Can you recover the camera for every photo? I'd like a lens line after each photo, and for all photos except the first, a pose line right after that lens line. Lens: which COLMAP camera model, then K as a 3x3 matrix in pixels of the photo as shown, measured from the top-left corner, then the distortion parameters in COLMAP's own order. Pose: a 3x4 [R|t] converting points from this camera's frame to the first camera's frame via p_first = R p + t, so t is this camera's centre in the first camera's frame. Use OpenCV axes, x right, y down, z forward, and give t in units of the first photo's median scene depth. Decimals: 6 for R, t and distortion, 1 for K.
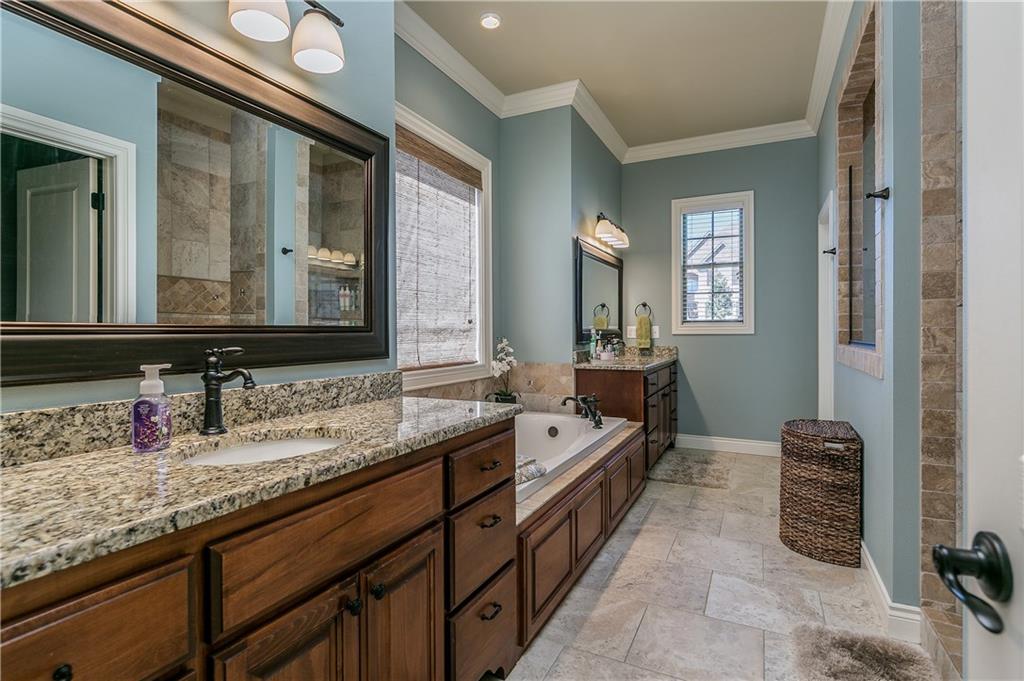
lens RADIAL K [[503.5, 0, 513.1], [0, 503.5, 334.9], [0, 0, 1]] dist [-0.022726, 0.000534]
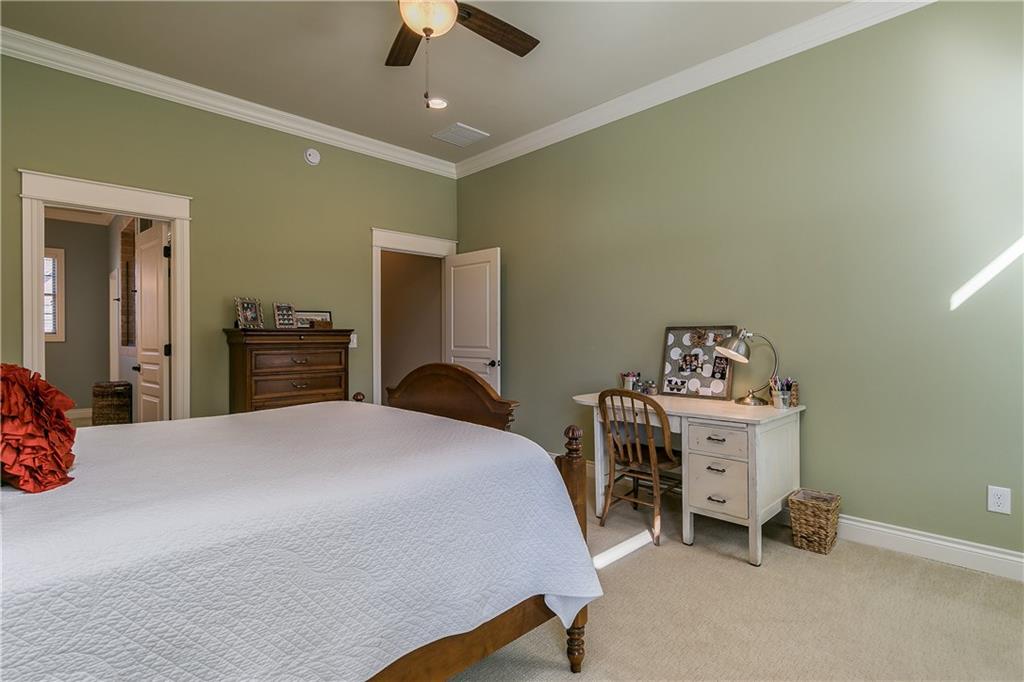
lens RADIAL K [[503.5, 0, 513.2], [0, 503.5, 341.1], [0, 0, 1]] dist [-0.022726, 0.000534]
pose [[0.321404, 0.002273, 0.946940, -0.818607], [0.005450, 0.999976, -0.004250, 0.017984], [-0.946927, 0.006526, 0.321384, -1.271660]]
